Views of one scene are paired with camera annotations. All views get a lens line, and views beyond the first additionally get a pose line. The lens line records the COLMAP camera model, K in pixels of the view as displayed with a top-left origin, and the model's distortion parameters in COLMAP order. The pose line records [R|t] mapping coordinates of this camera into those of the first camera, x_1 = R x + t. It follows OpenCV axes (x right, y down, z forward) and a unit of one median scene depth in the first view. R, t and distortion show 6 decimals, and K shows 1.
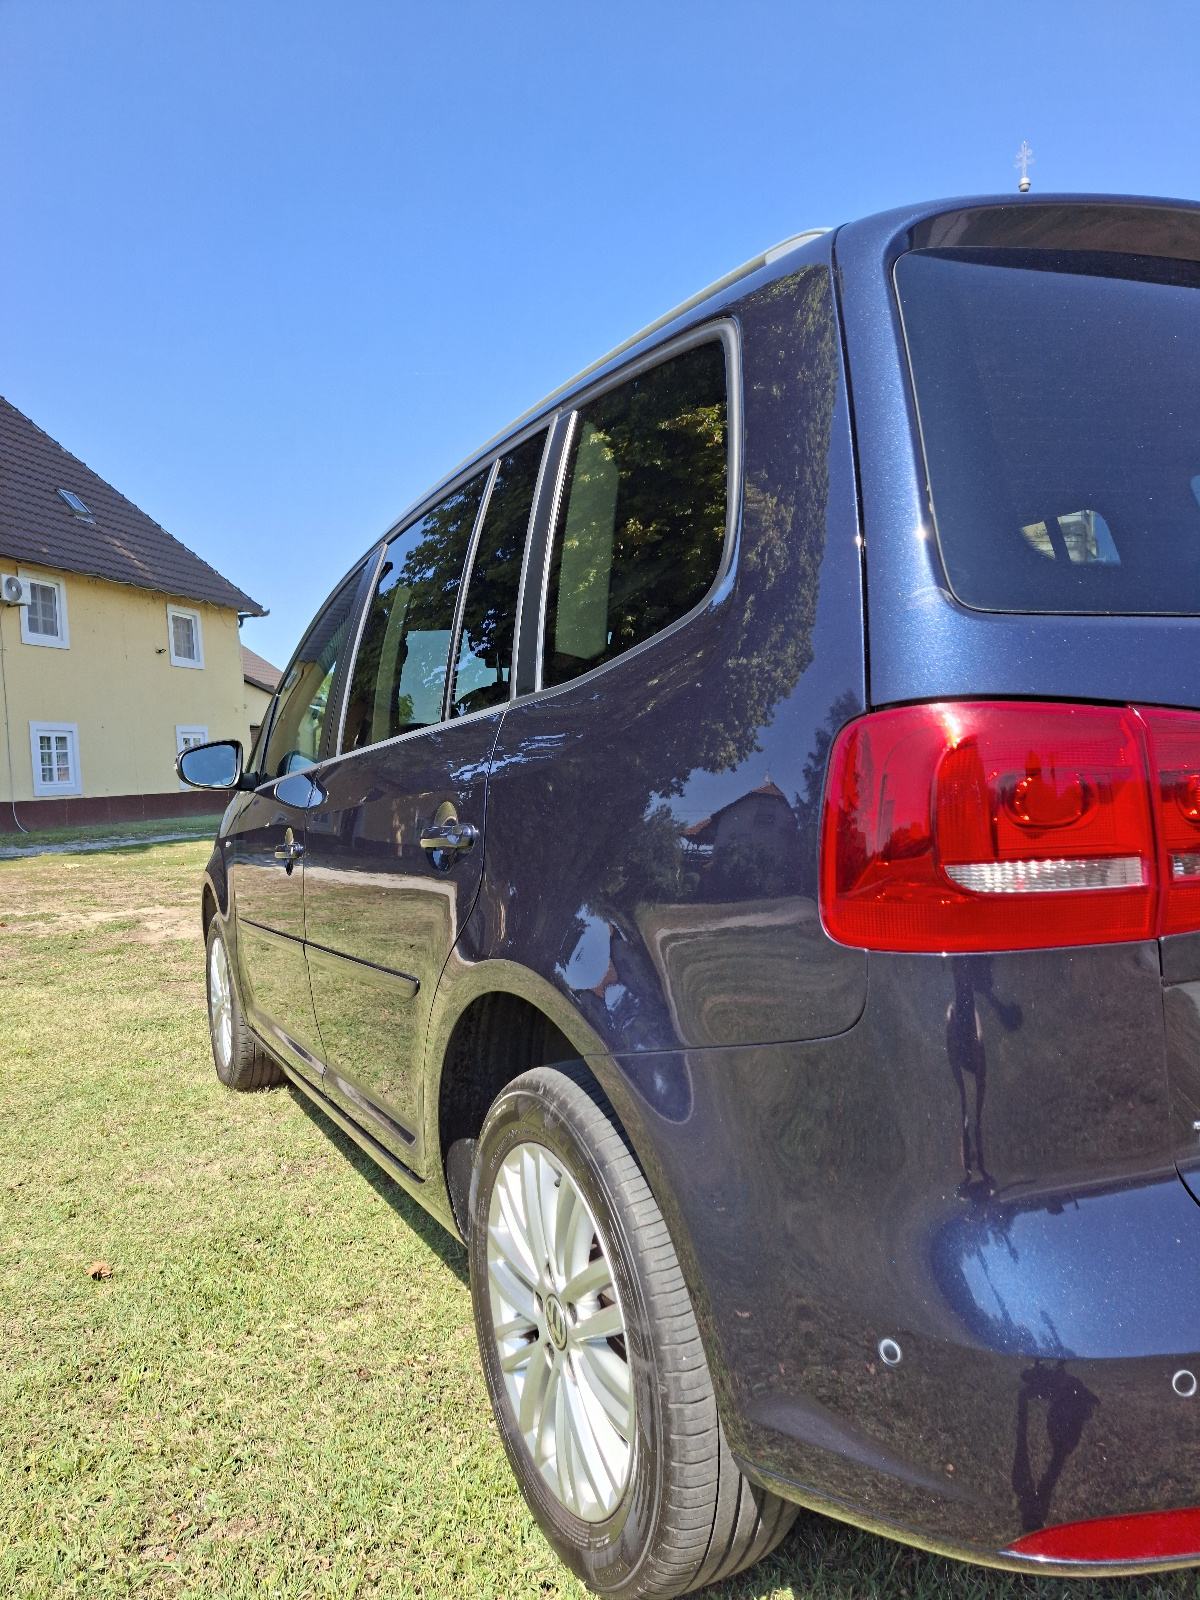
lens RADIAL K [[1116.4, 0, 579.3], [0, 1116.4, 833.3], [0, 0, 1]] dist [0.051899, -0.052971]
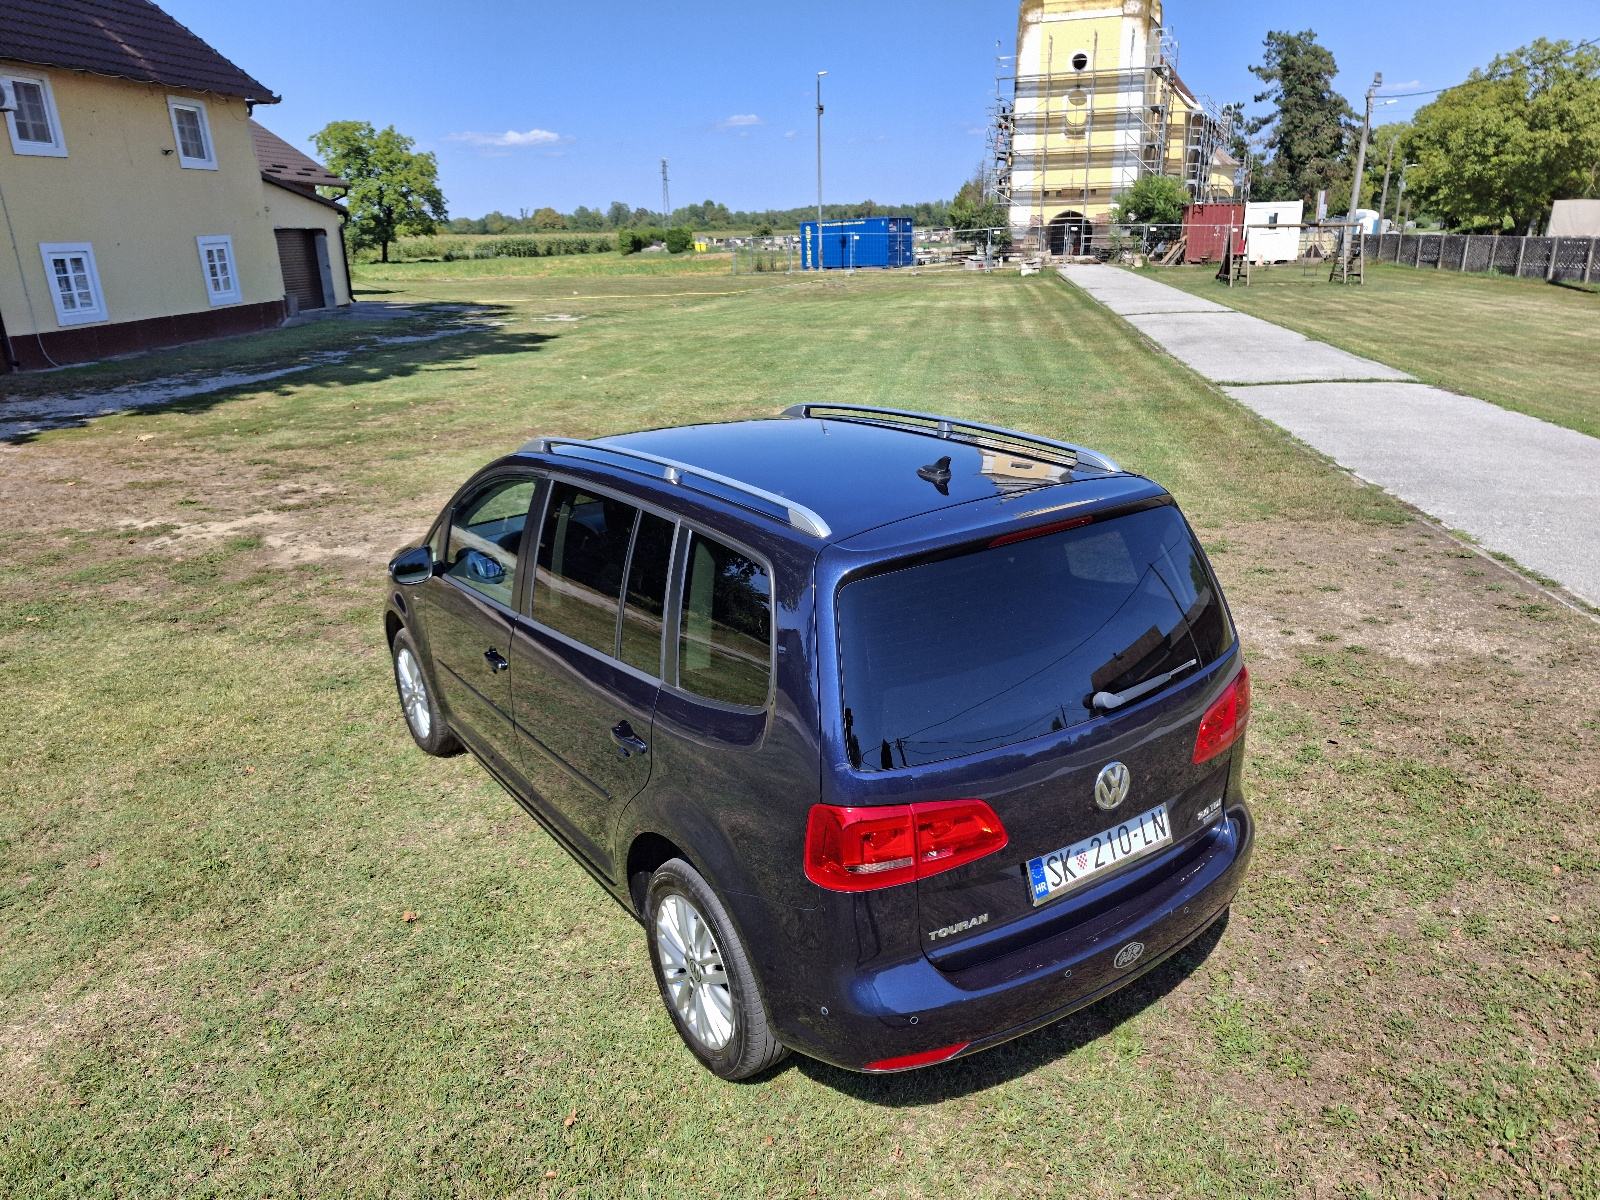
lens RADIAL K [[1116.4, 0, 790.7], [0, 1116.4, 625.3], [0, 0, 1]] dist [0.051899, -0.052971]
pose [[0.990405, -0.041295, 0.131882, -0.043217], [0.002385, 0.959277, 0.282457, -0.375508], [-0.138176, -0.279432, 0.950171, -0.418362]]
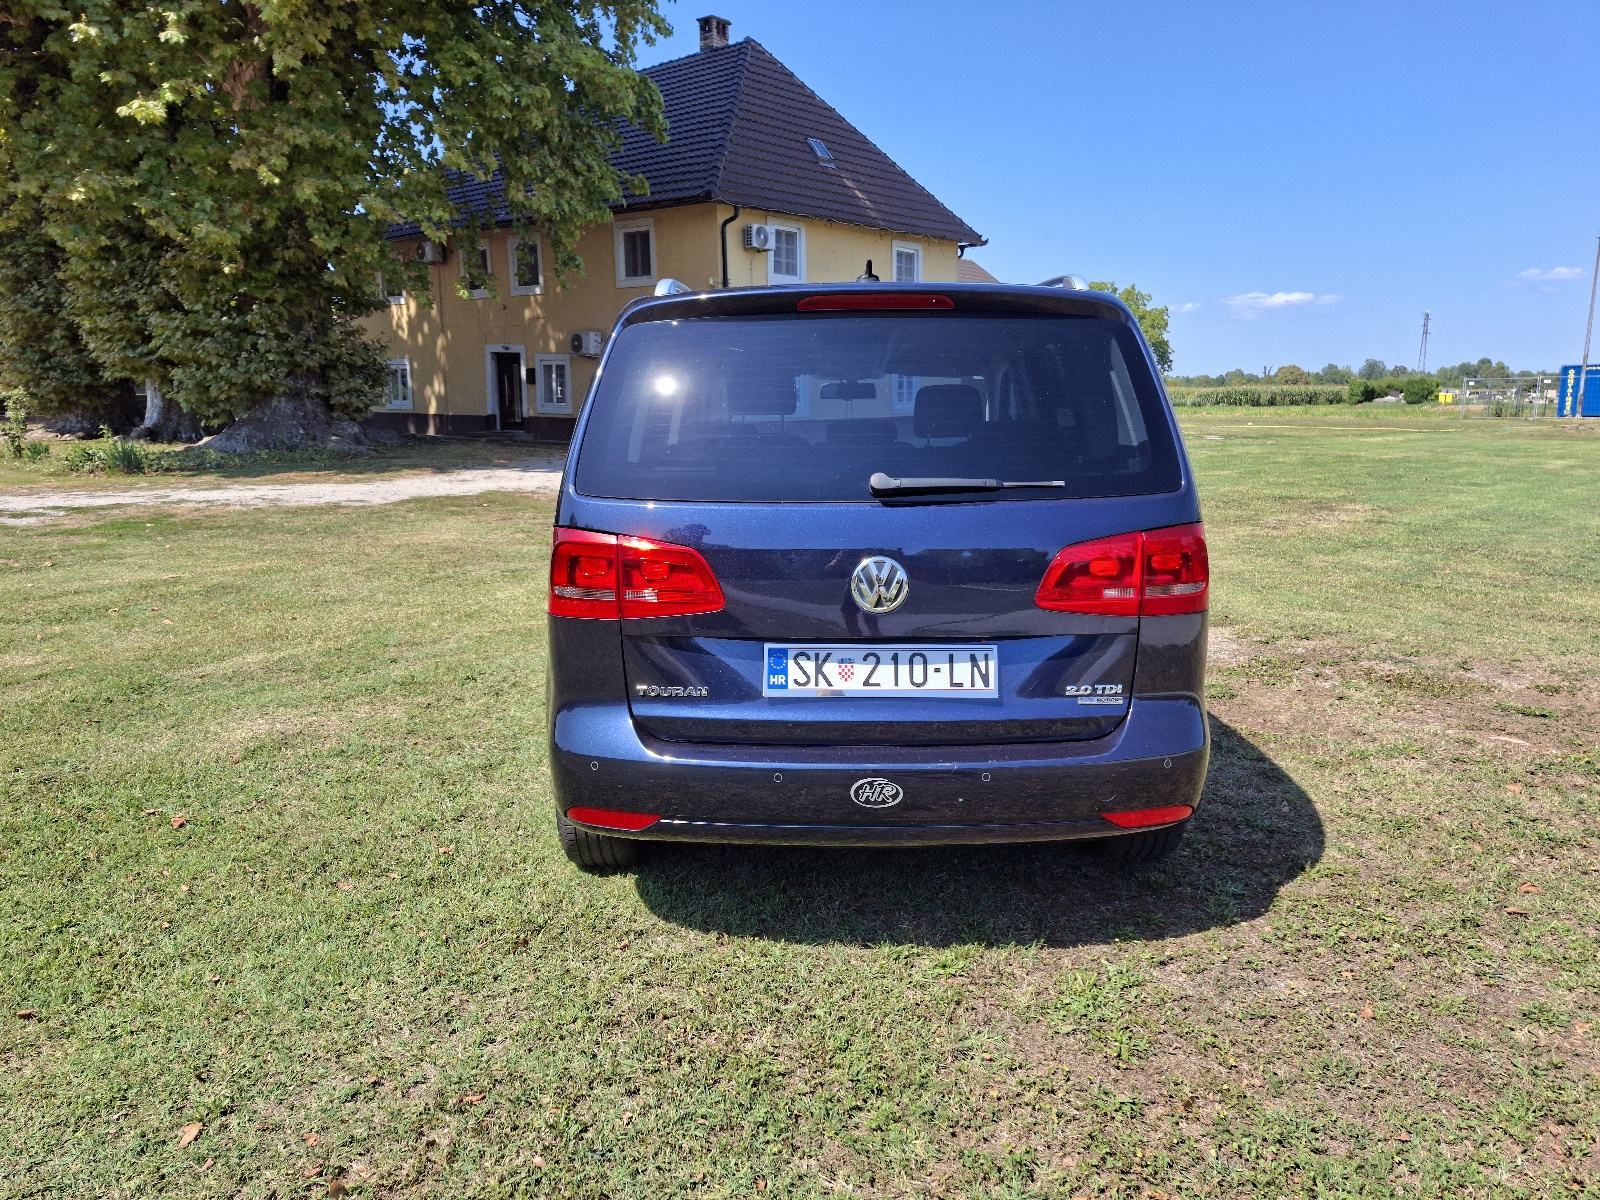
lens RADIAL K [[1116.4, 0, 800.7], [0, 1116.4, 607.1], [0, 0, 1]] dist [0.051899, -0.052971]
pose [[0.888910, 0.115223, -0.443355, 0.599932], [-0.051262, 0.986790, 0.153678, -0.107524], [0.455206, -0.113879, 0.883074, -0.348855]]
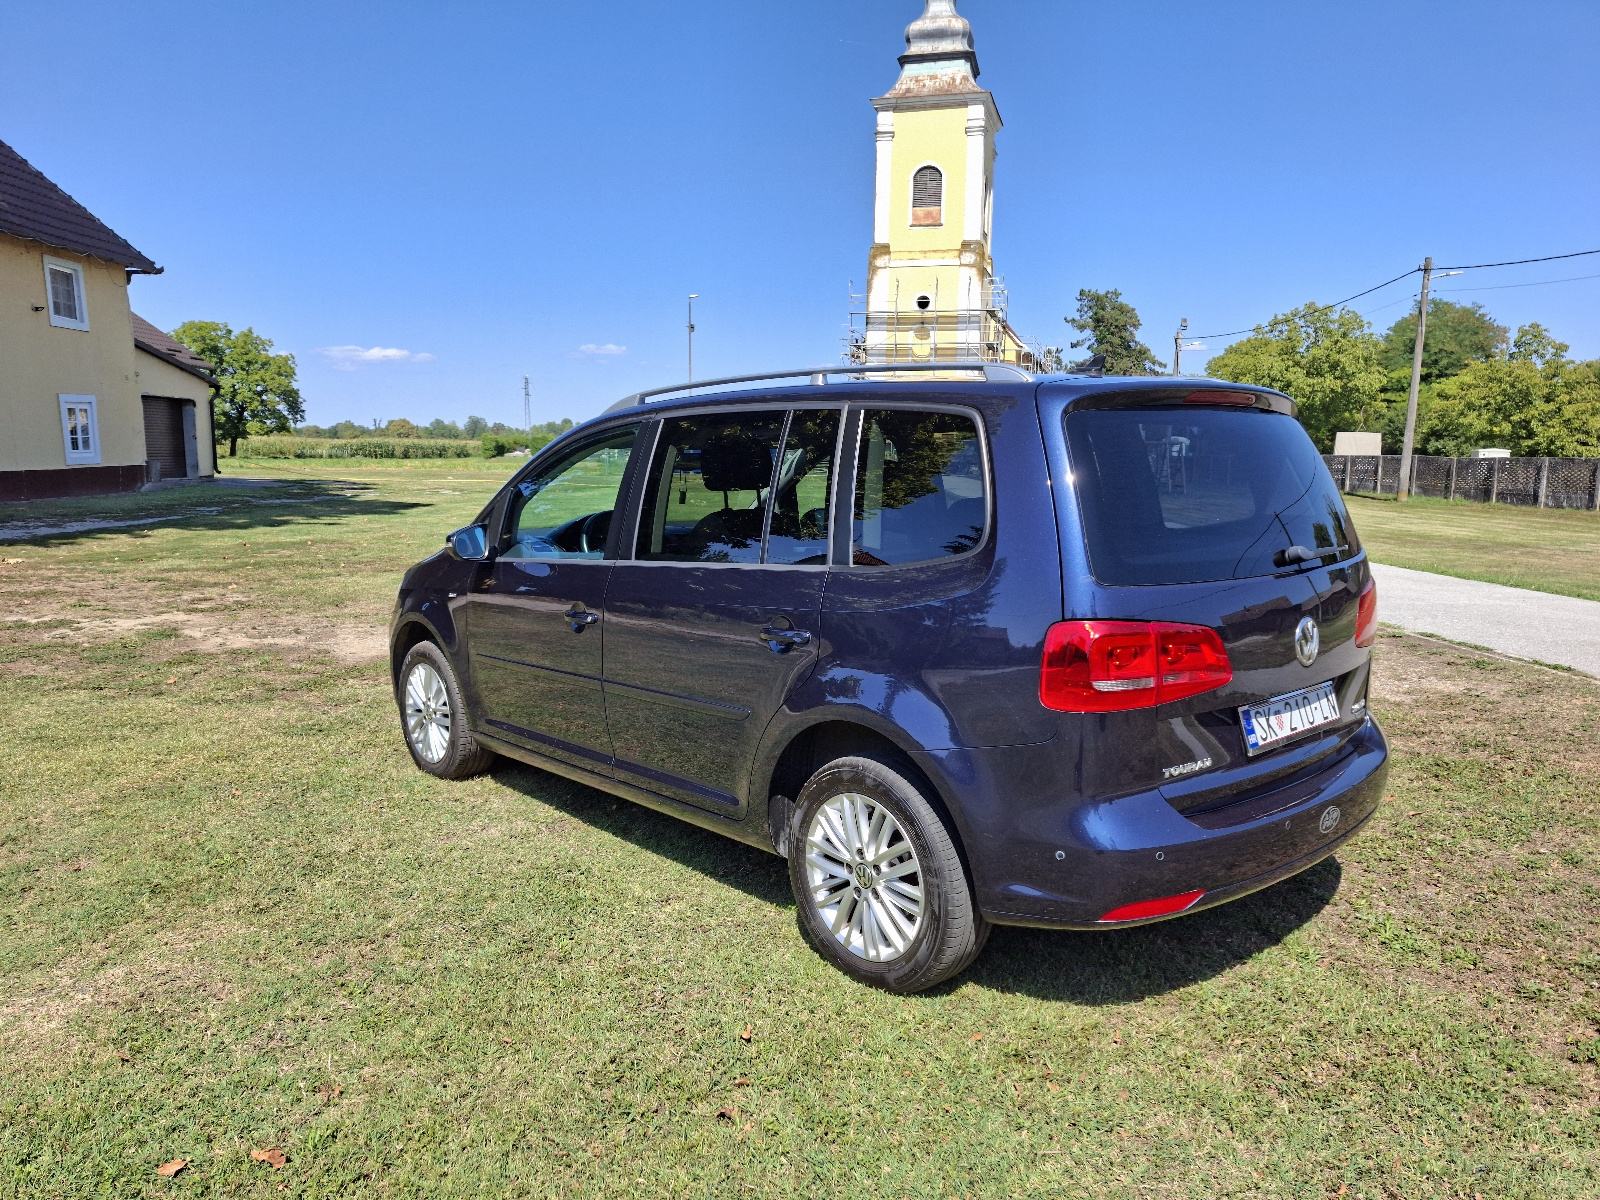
lens RADIAL K [[1116.4, 0, 801.9], [0, 1116.4, 633.7], [0, 0, 1]] dist [0.051899, -0.052971]
pose [[0.960239, -0.004538, 0.279142, -0.309839], [-0.025160, 0.994393, 0.102715, -0.096493], [-0.278043, -0.105654, 0.954740, -0.389885]]
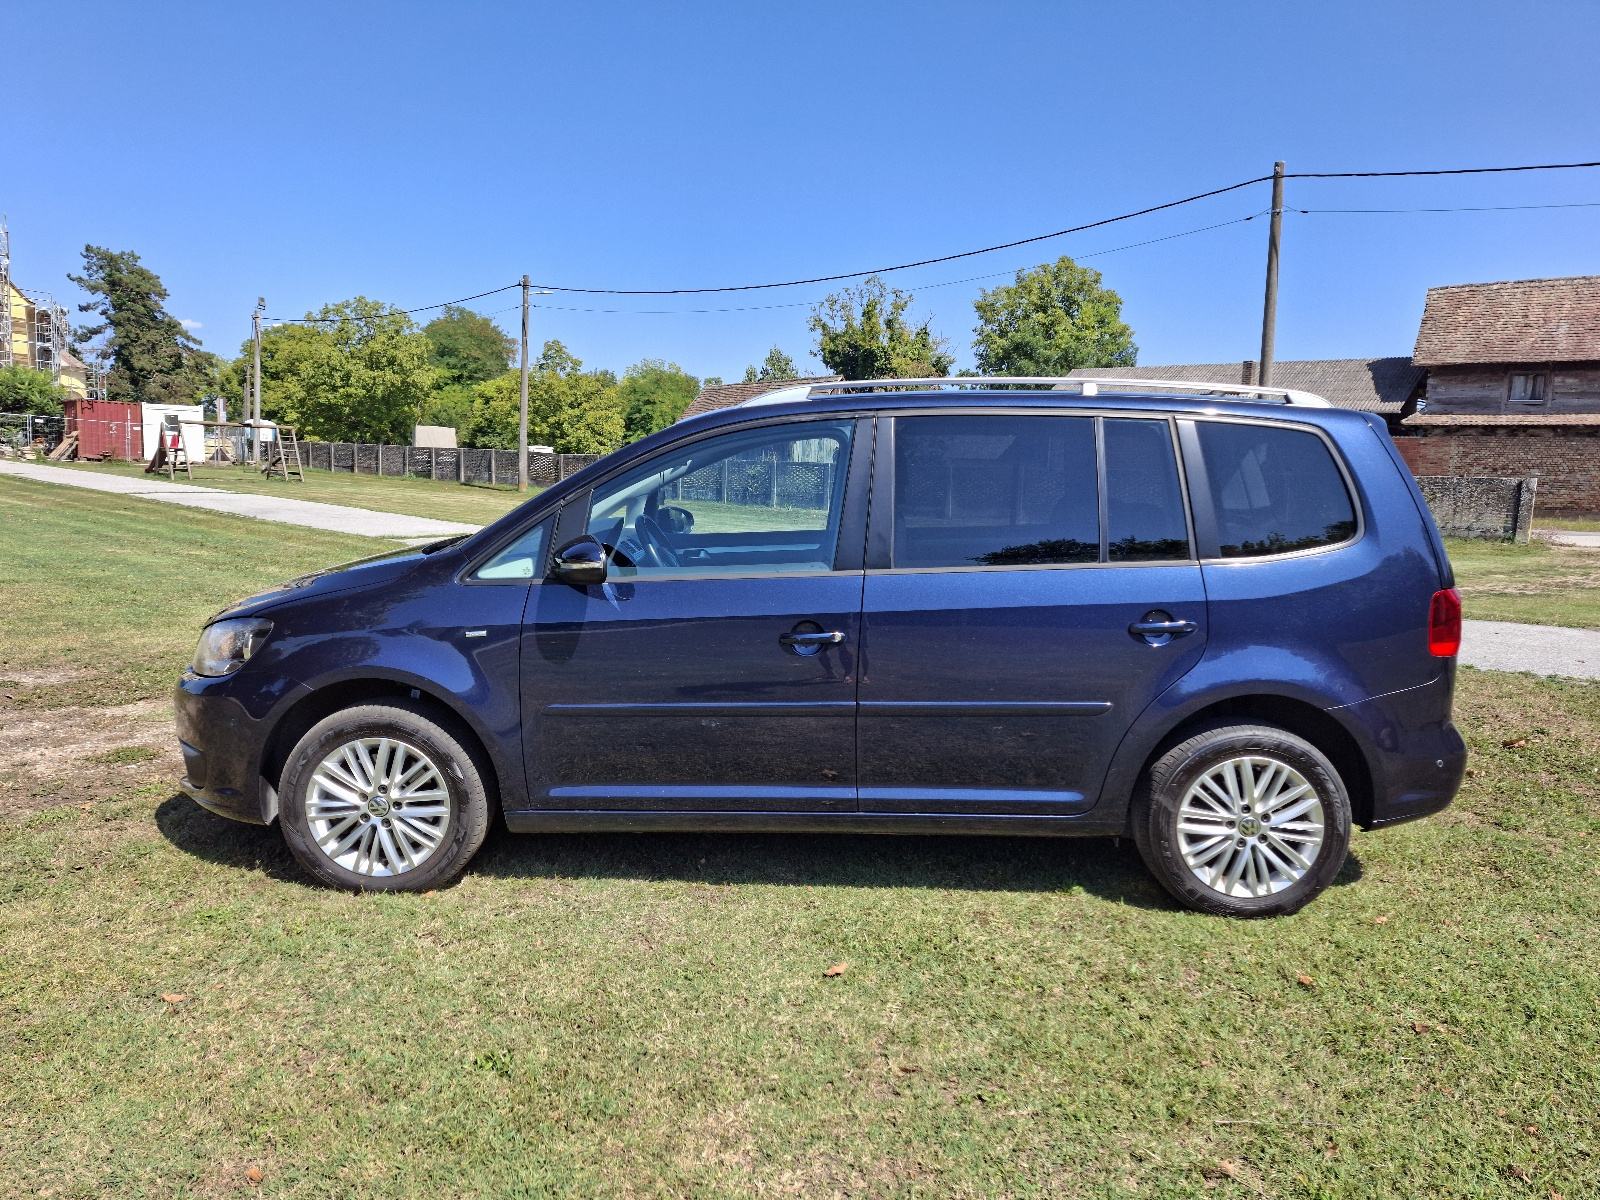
lens RADIAL K [[1116.4, 0, 797.3], [0, 1116.4, 613.5], [0, 0, 1]] dist [0.051899, -0.052971]
pose [[0.441732, -0.070957, 0.894336, -1.129052], [-0.005934, 0.996614, 0.082003, -0.093737], [-0.897127, -0.041530, 0.439816, 0.366693]]
